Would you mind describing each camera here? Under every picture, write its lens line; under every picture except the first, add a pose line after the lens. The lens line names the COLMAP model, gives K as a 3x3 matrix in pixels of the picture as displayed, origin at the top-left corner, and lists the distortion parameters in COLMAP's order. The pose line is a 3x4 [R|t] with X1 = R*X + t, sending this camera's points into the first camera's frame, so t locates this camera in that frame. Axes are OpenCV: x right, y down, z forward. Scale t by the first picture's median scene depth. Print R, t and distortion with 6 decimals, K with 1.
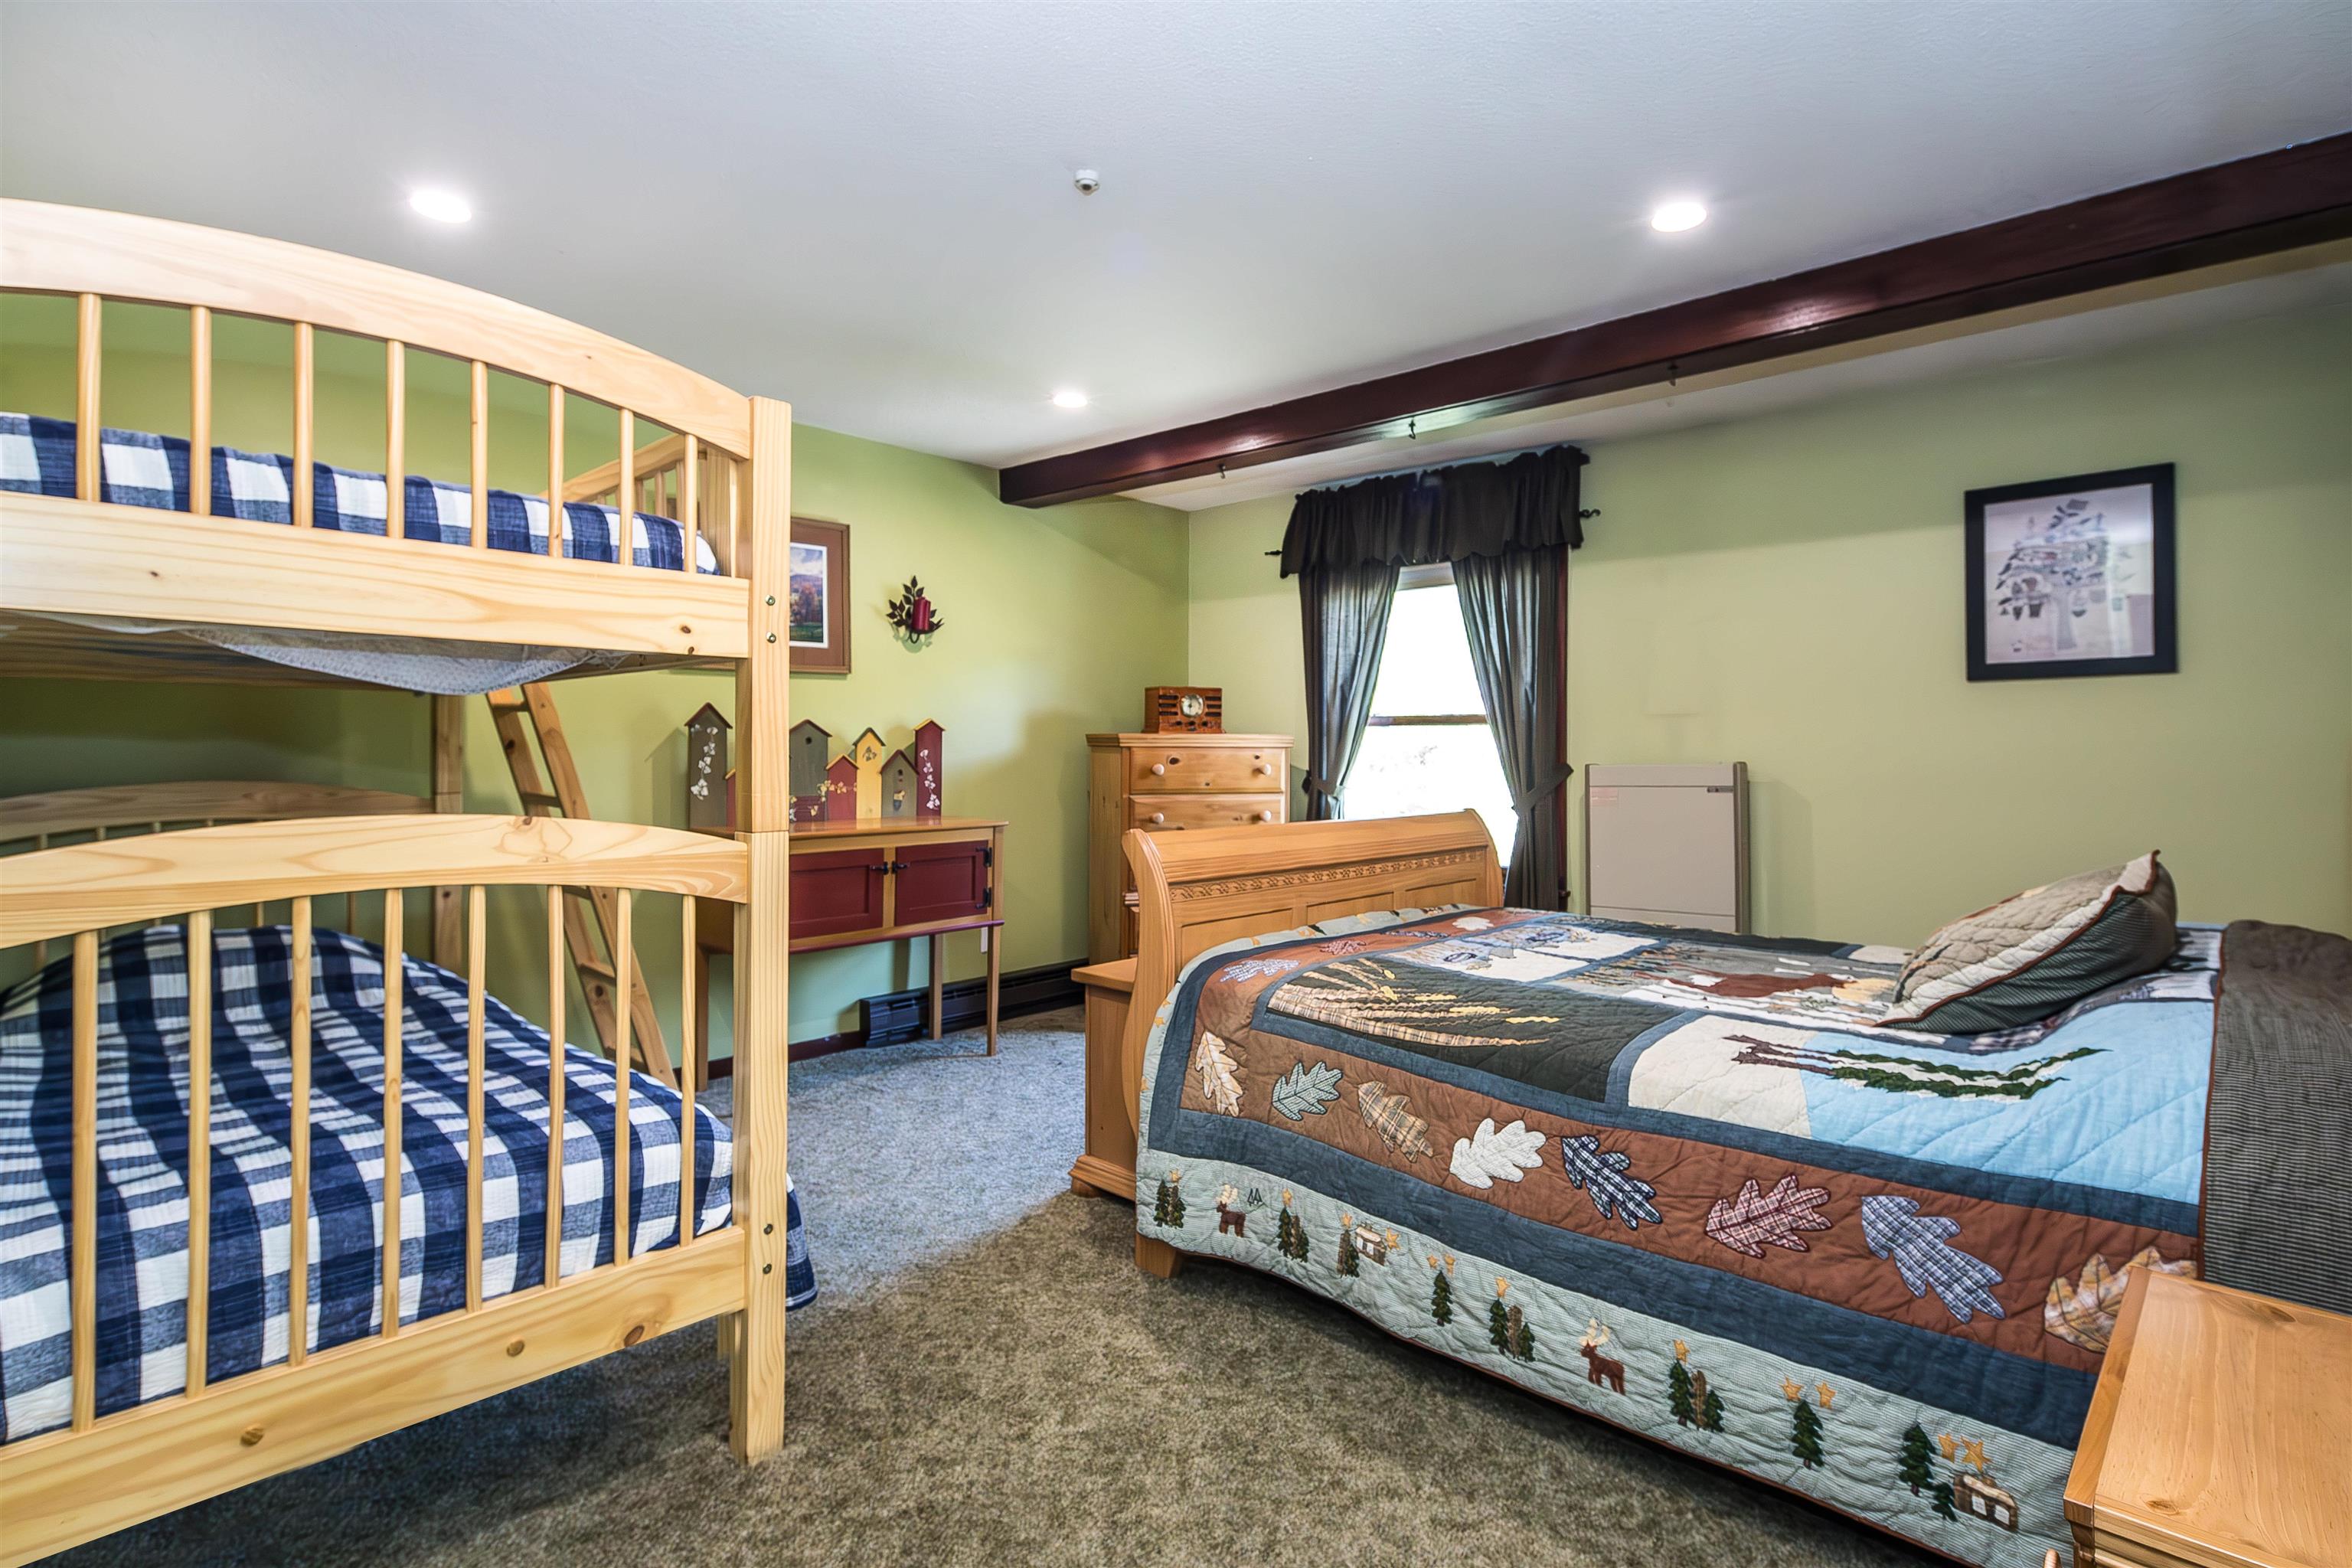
lens RADIAL K [[1186.6, 0, 1182.0], [0, 1186.6, 771.6], [0, 0, 1]] dist [0.005621, 0.000267]
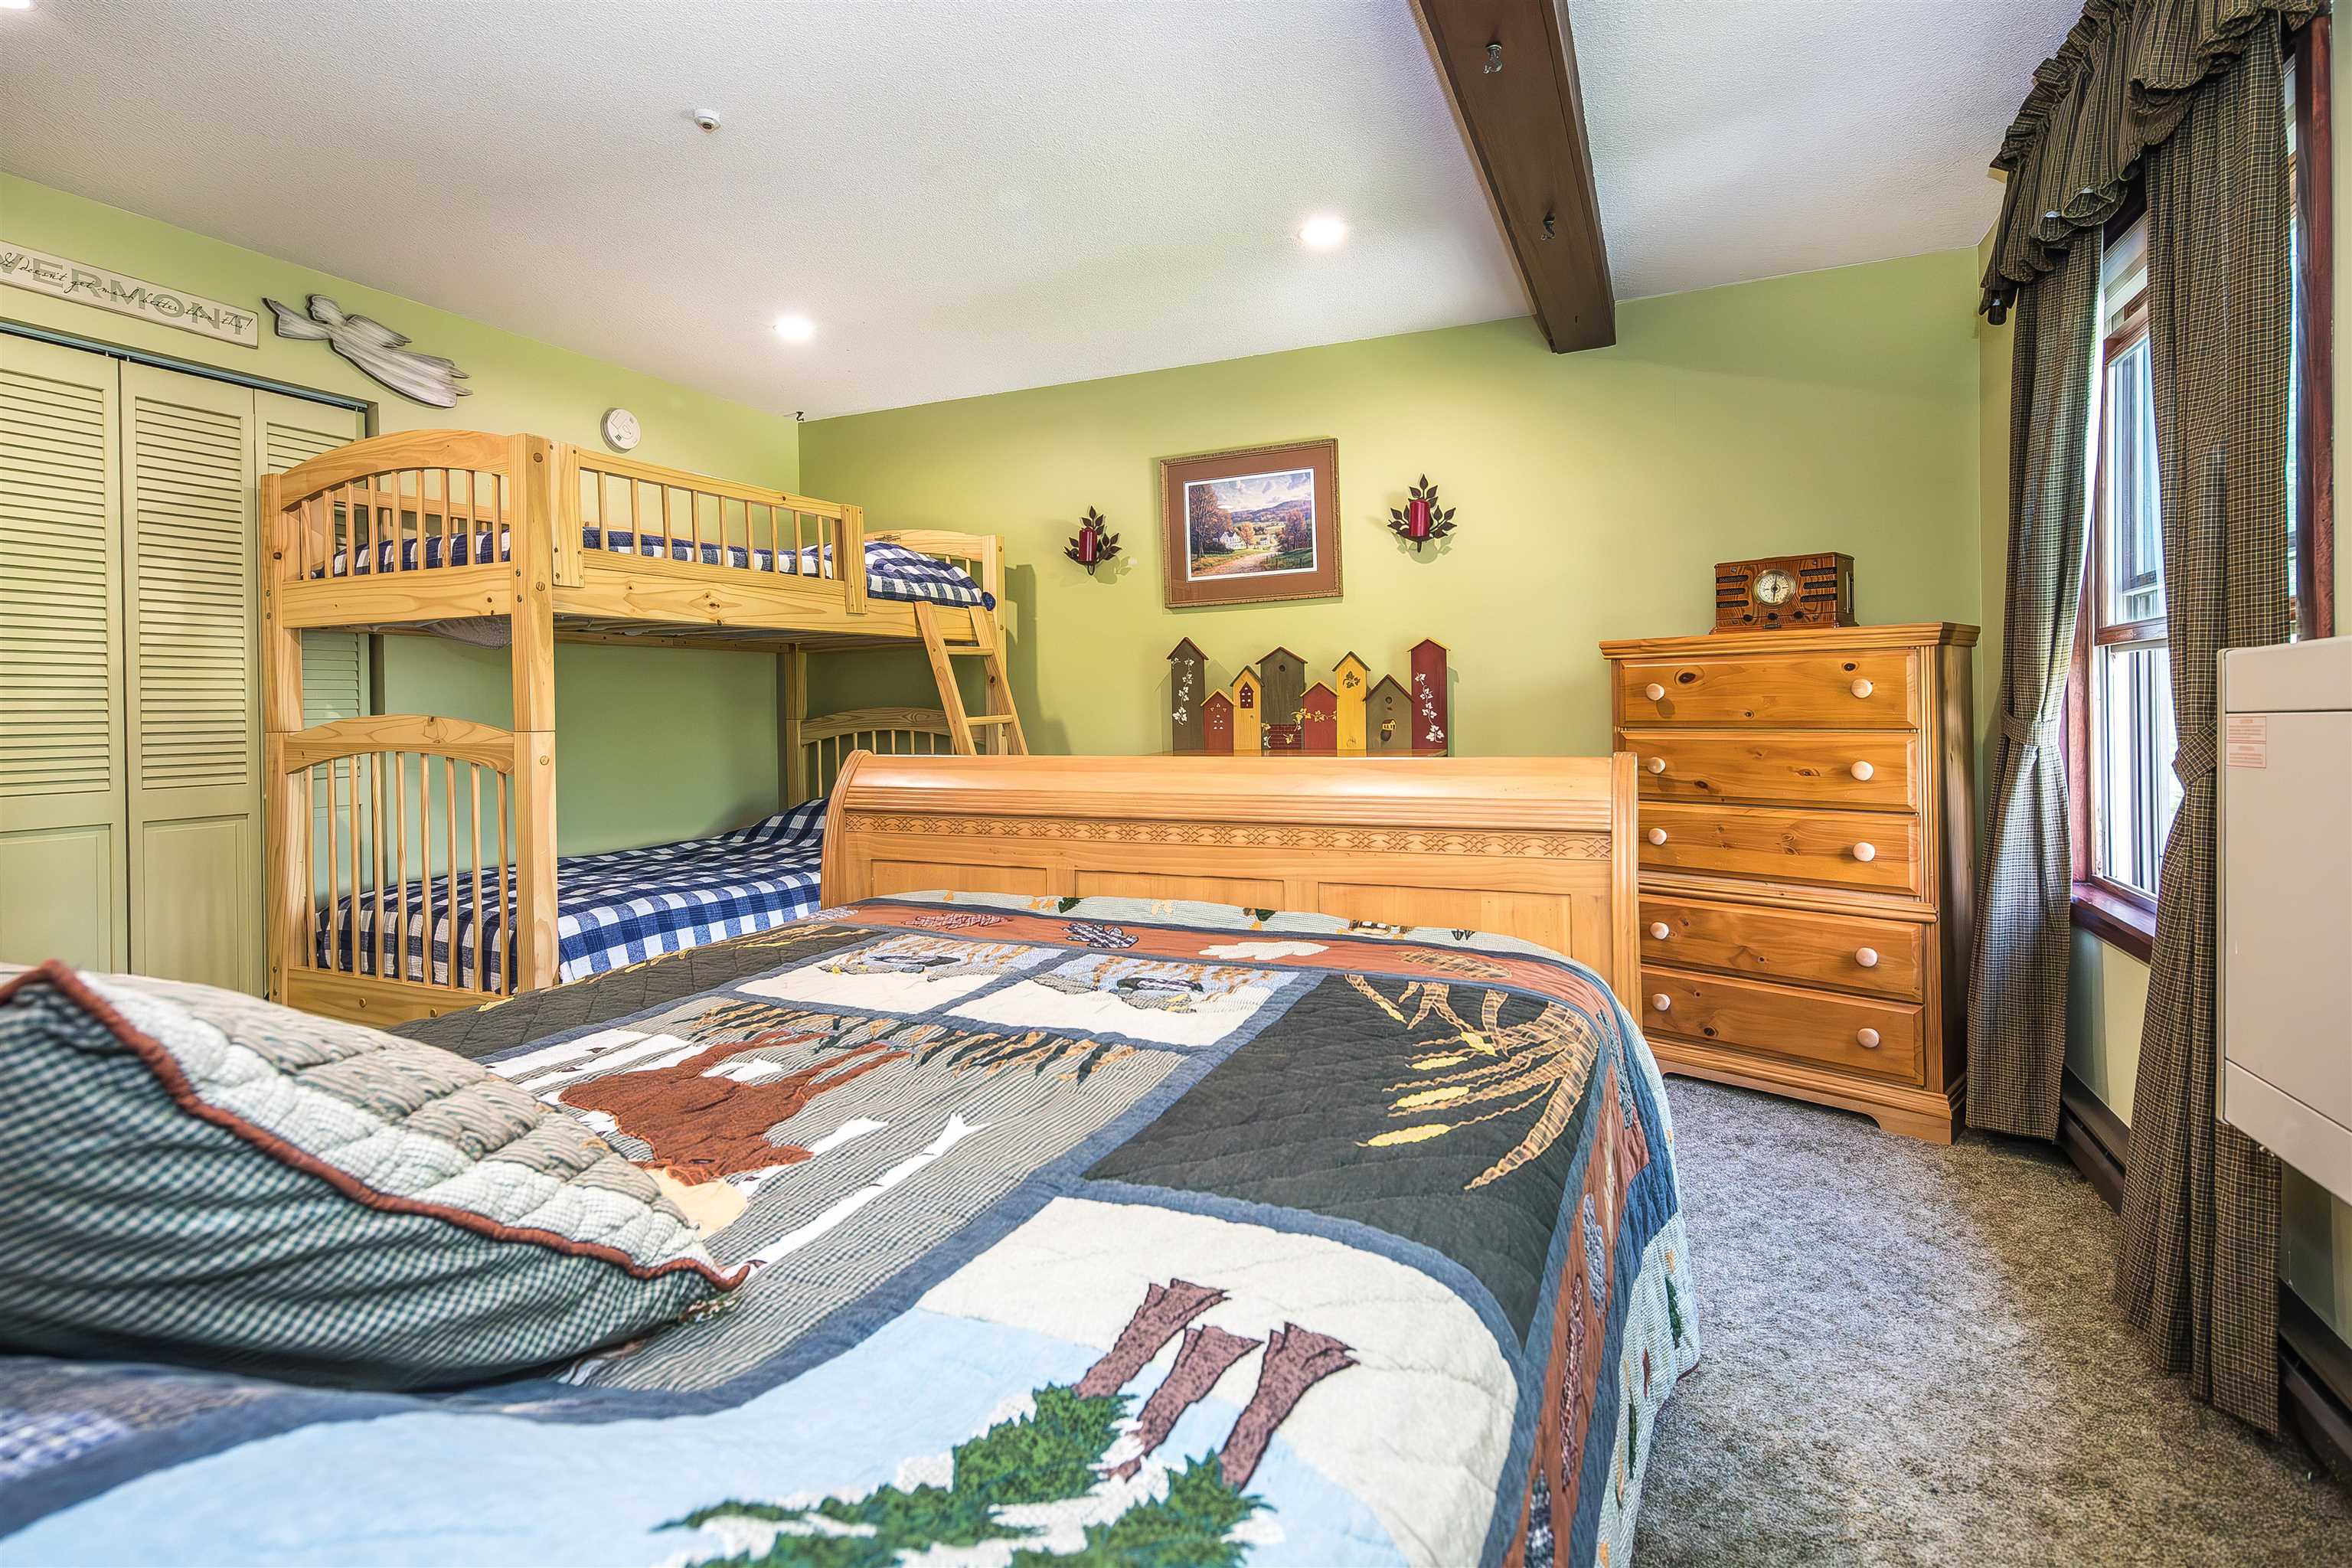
lens RADIAL K [[1155.2, 0, 1171.2], [0, 1155.2, 726.1], [0, 0, 1]] dist [0.002068, 0.000075]
pose [[0.304291, 0.008092, -0.952545, 0.559532], [-0.001676, 0.999967, 0.007960, 0.014283], [0.952578, -0.000825, 0.304295, 0.595183]]
